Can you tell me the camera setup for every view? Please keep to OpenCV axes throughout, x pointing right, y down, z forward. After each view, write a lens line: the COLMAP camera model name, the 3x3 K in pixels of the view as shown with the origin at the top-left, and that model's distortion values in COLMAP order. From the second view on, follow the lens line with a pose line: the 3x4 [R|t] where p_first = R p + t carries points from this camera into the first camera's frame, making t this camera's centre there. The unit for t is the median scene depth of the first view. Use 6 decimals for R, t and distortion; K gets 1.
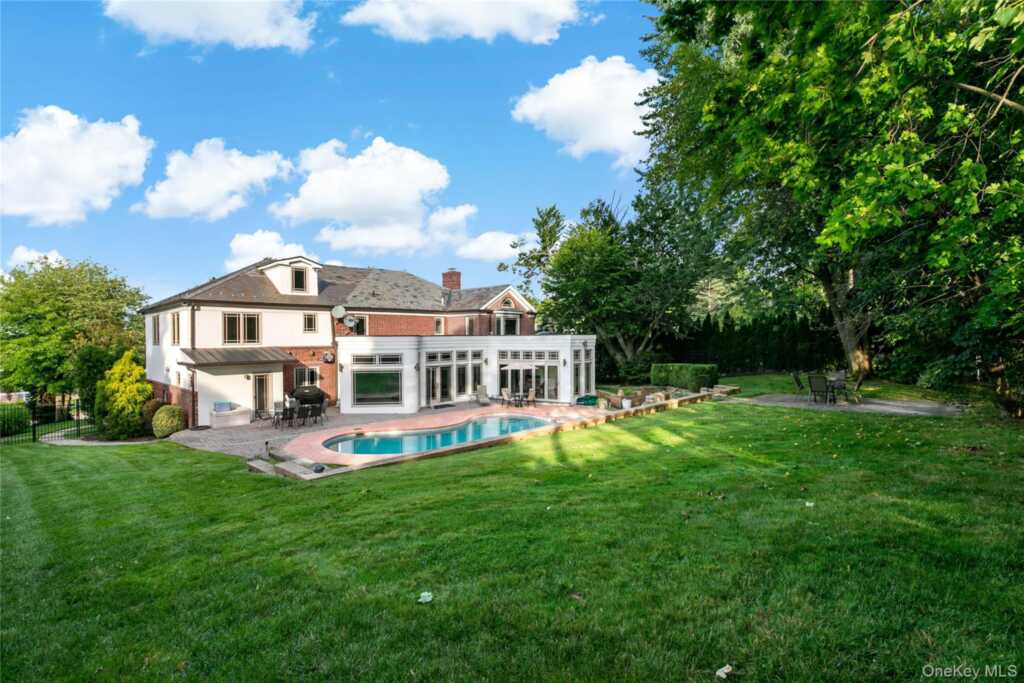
lens RADIAL K [[501.1, 0, 511.1], [0, 501.1, 340.8], [0, 0, 1]] dist [-0.000509, -0.000012]
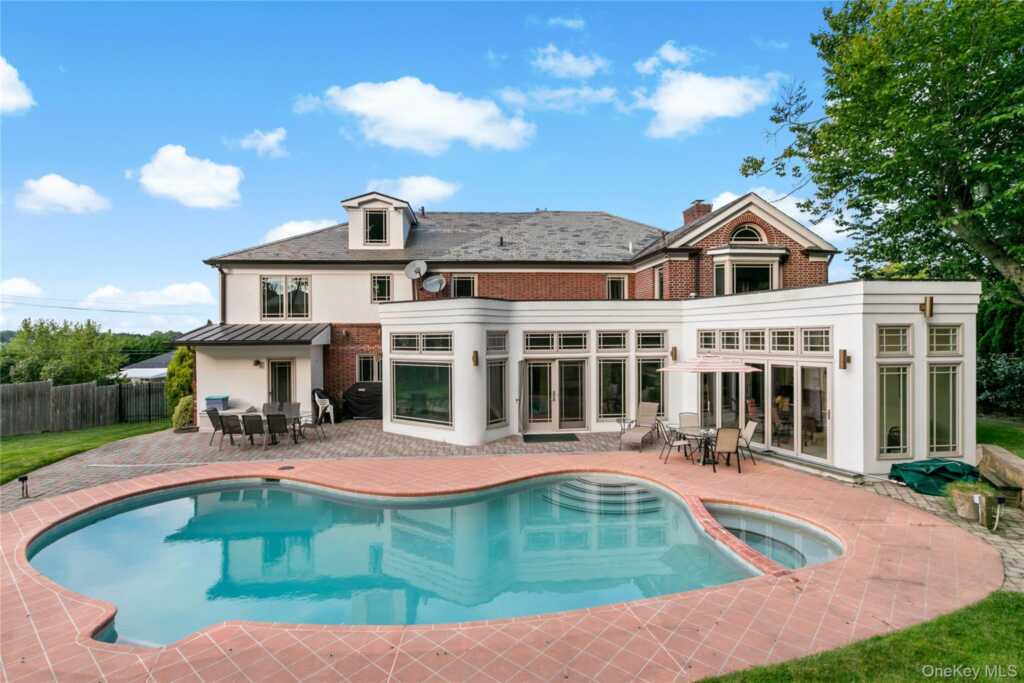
lens RADIAL K [[507.8, 0, 513.5], [0, 507.8, 341.5], [0, 0, 1]] dist [-0.006543, 0.000659]
pose [[0.747154, 0.004983, -0.664632, 0.168741], [-0.002459, 0.999986, 0.004733, 0.029280], [0.664646, -0.001902, 0.747156, 0.567099]]
